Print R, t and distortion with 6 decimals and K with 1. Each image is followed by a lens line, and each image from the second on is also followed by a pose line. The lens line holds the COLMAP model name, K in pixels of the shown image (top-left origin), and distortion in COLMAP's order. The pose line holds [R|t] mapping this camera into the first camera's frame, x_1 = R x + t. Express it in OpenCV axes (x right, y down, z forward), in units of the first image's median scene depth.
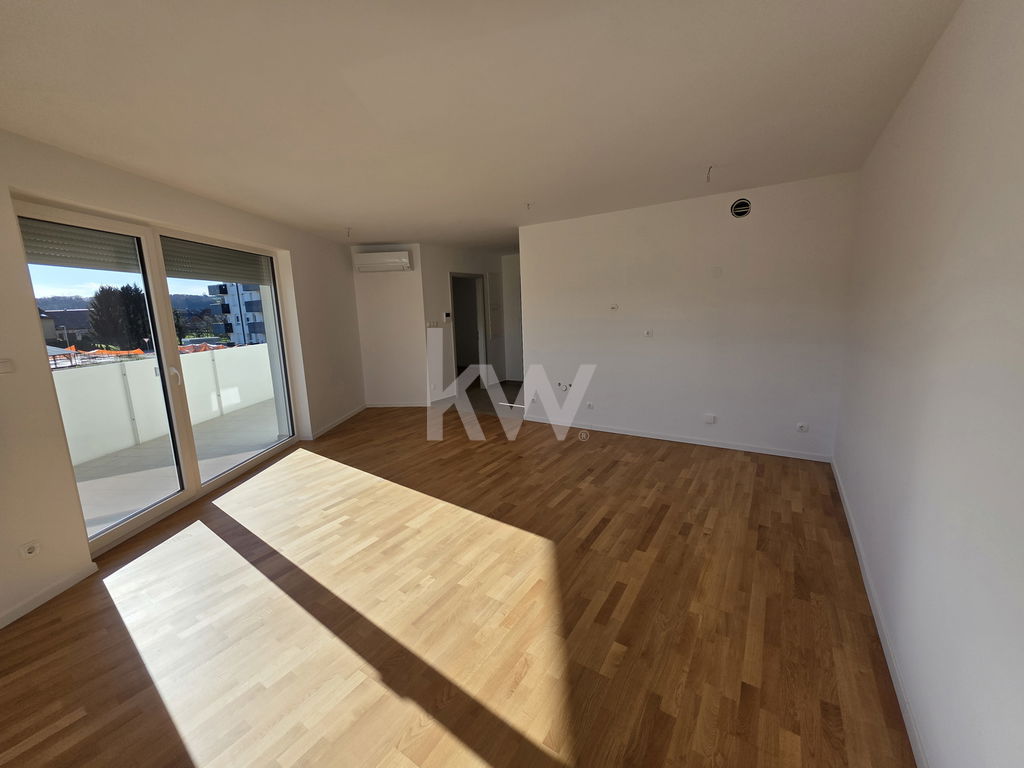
lens RADIAL K [[406.4, 0, 512.5], [0, 406.4, 374.9], [0, 0, 1]] dist [-0.000013, 0.000044]
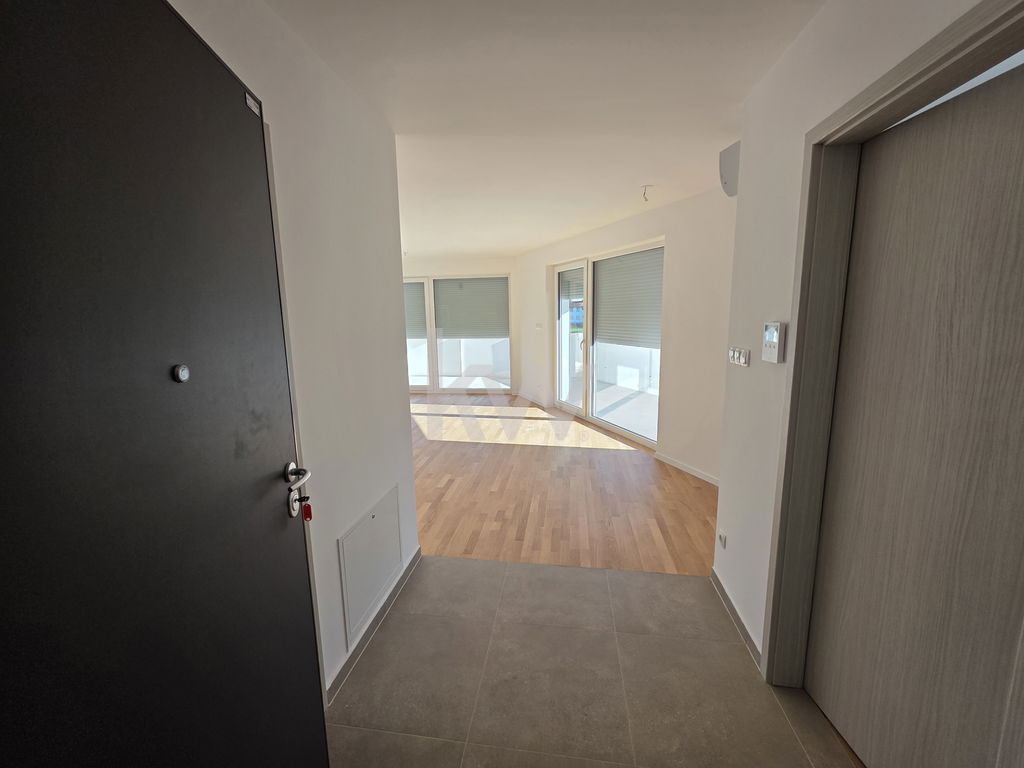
lens RADIAL K [[406.4, 0, 512.5], [0, 406.4, 374.9], [0, 0, 1]] dist [-0.000013, 0.000044]
pose [[-0.907548, 0.115247, -0.403826, 0.130317], [-0.017417, 0.950450, 0.310391, -0.318493], [0.419588, 0.288728, -0.860571, 1.857282]]
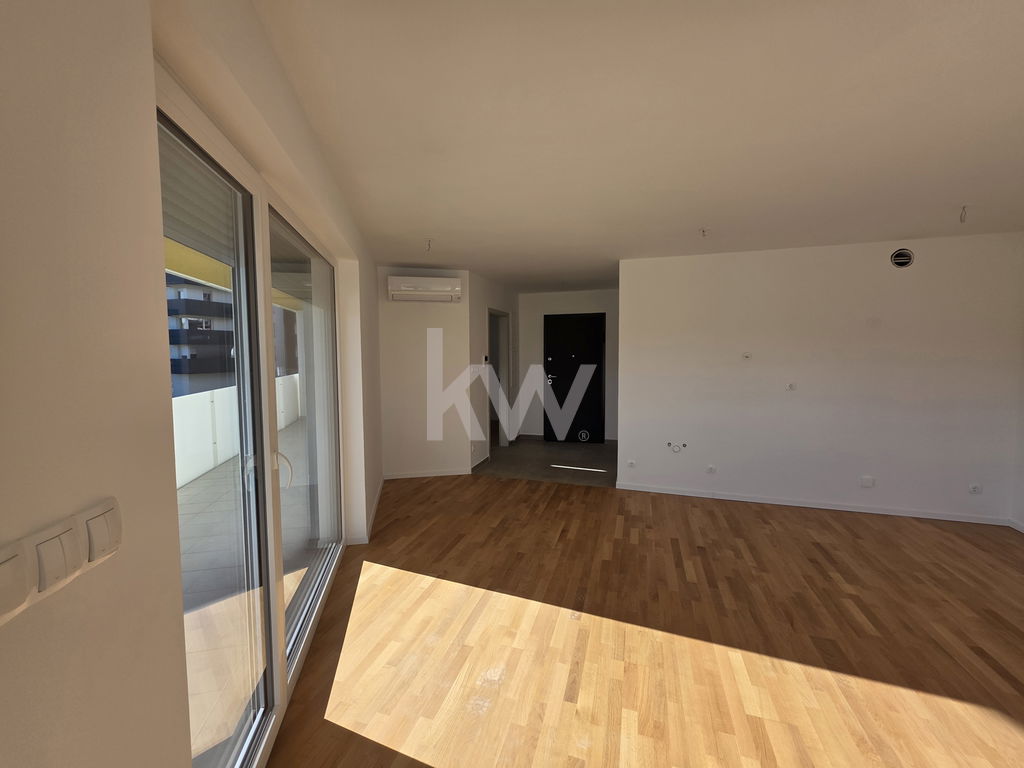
lens RADIAL K [[406.4, 0, 512.5], [0, 406.4, 374.9], [0, 0, 1]] dist [-0.000013, 0.000044]
pose [[0.963002, 0.015912, 0.269026, -0.529948], [0.013423, 0.994184, -0.106852, -0.043254], [-0.269161, 0.106510, 0.957187, 0.331120]]
